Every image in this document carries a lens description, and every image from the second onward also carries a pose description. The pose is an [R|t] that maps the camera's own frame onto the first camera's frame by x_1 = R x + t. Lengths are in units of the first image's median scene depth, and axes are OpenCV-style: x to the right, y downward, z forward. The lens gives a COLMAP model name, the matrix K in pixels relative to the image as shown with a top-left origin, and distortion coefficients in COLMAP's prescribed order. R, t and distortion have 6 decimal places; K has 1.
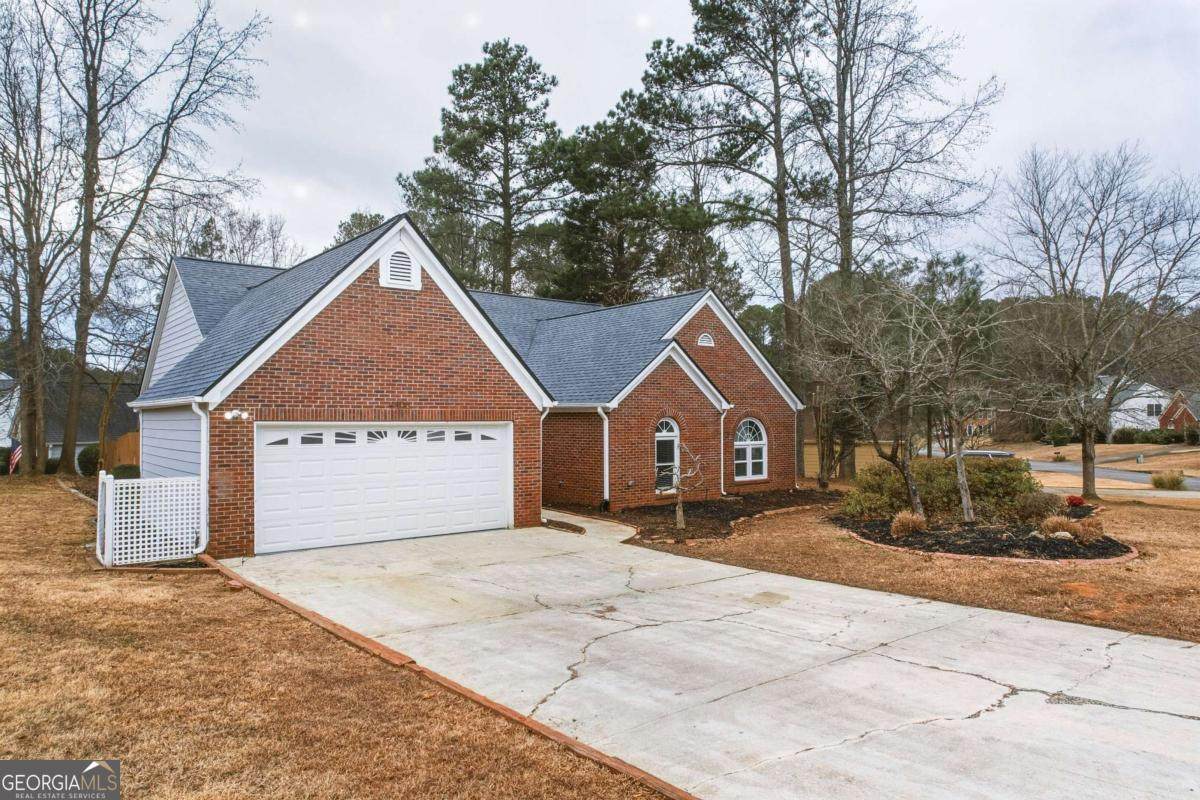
lens RADIAL K [[760.1, 0, 600.0], [0, 760.1, 400.0], [0, 0, 1]] dist [-0.094210, 0.087574]
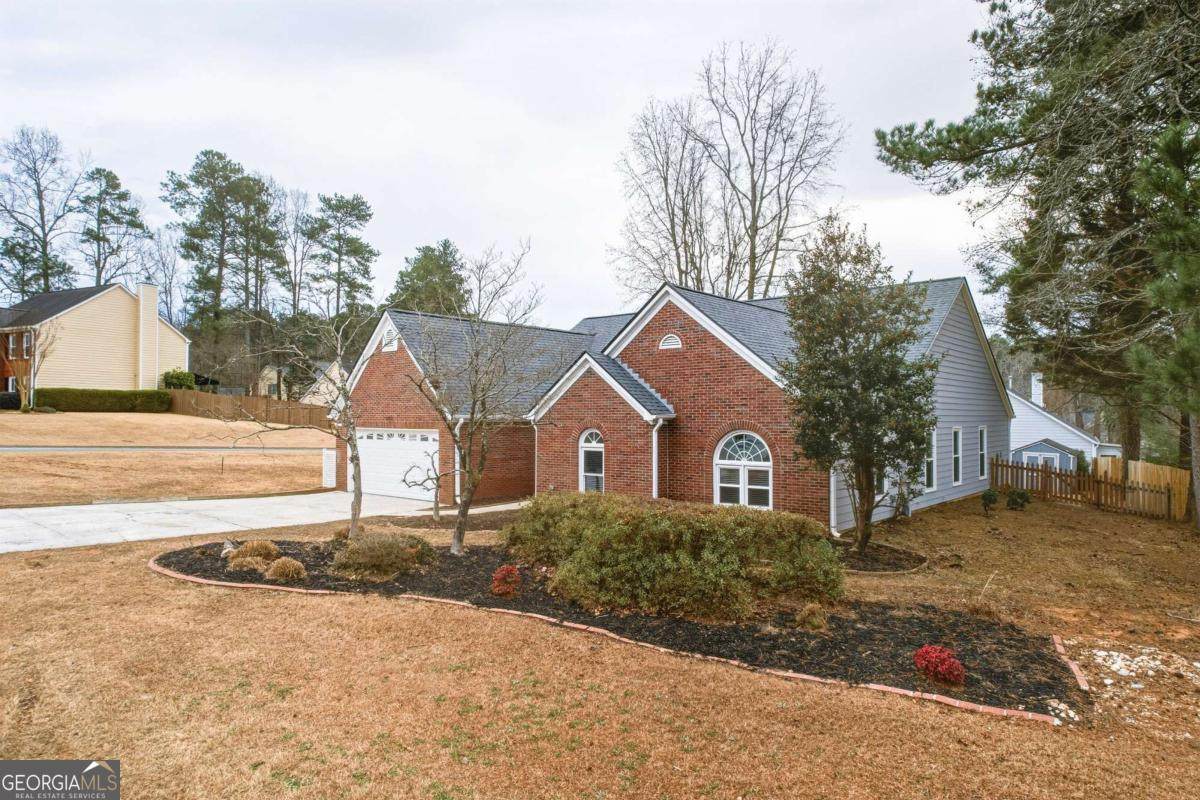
lens RADIAL K [[760.1, 0, 600.0], [0, 760.1, 400.0], [0, 0, 1]] dist [-0.094210, 0.087574]
pose [[0.176775, -0.012131, -0.984177, 1.066959], [0.027736, 0.999588, -0.007339, -0.007387], [0.983861, -0.025999, 0.177038, 0.813956]]
